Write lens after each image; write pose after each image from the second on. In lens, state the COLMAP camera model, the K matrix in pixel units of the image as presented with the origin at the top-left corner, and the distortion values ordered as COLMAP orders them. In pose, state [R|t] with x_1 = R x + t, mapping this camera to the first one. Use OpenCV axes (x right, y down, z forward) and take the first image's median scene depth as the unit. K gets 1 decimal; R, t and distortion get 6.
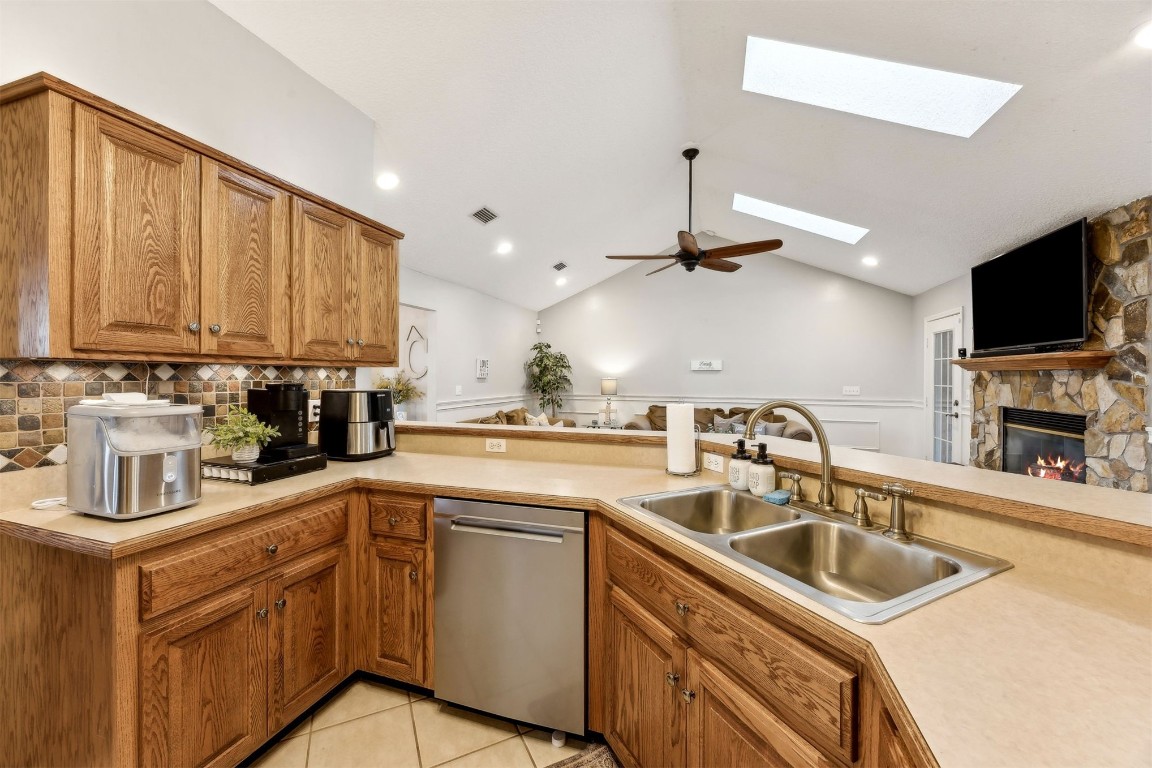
lens RADIAL K [[446.2, 0, 585.7], [0, 446.2, 381.9], [0, 0, 1]] dist [-0.001135, -0.001368]
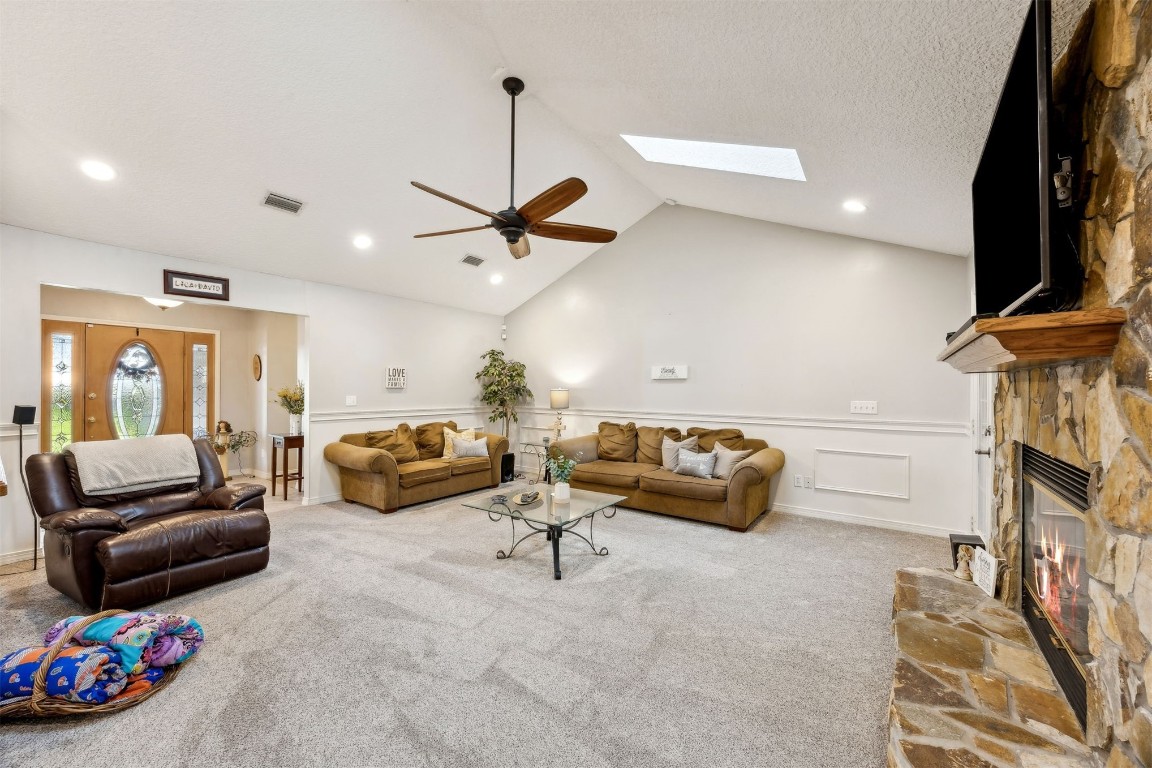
lens RADIAL K [[446.2, 0, 586.6], [0, 446.2, 389.2], [0, 0, 1]] dist [-0.001135, -0.001368]
pose [[0.949388, 0.001906, -0.314101, 0.940436], [-0.006101, 0.999905, -0.012373, 0.006170], [0.314048, 0.013663, 0.949309, 0.536975]]
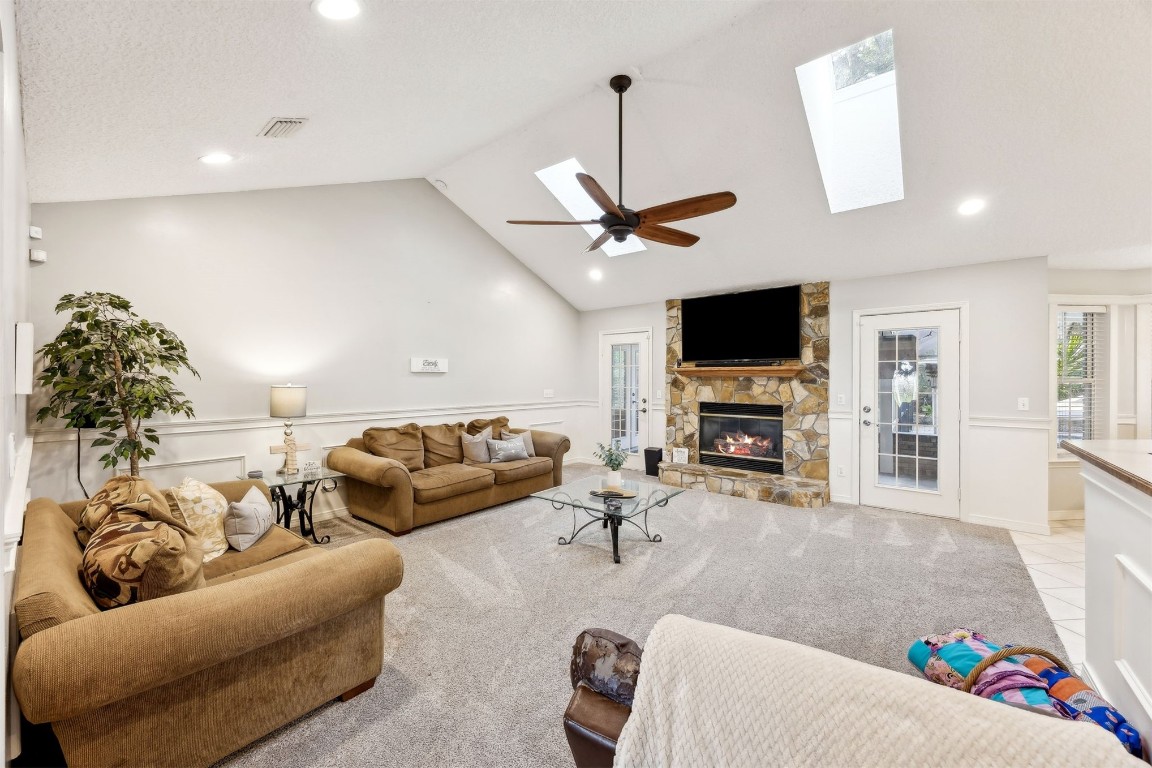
lens RADIAL K [[446.2, 0, 580.5], [0, 446.2, 384.3], [0, 0, 1]] dist [-0.001135, -0.001368]
pose [[0.364472, -0.012551, 0.931130, -0.782240], [0.009226, 0.999909, 0.009867, -0.027305], [-0.931169, 0.004994, 0.364555, 1.265225]]
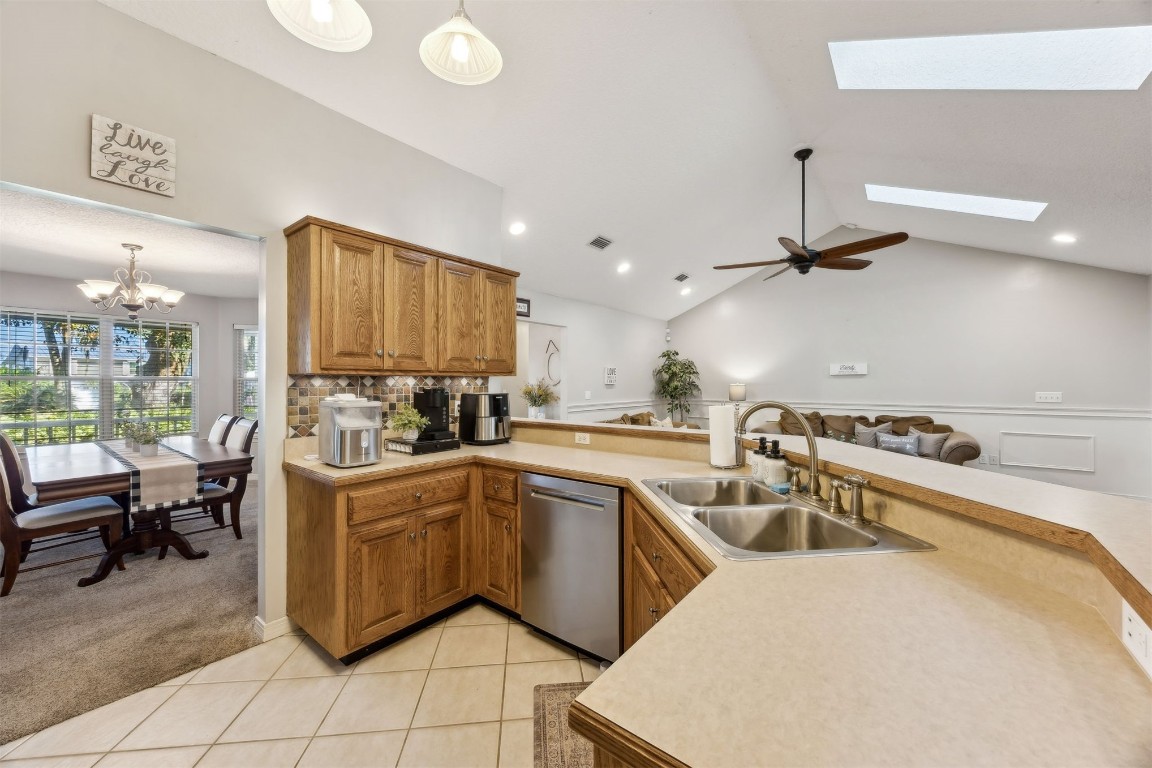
lens RADIAL K [[446.2, 0, 583.0], [0, 446.2, 385.3], [0, 0, 1]] dist [-0.001135, -0.001368]
pose [[0.937093, -0.003987, -0.349058, 0.195595], [0.001596, 0.999973, -0.007138, 0.003200], [0.349077, 0.006132, 0.937074, -0.131406]]
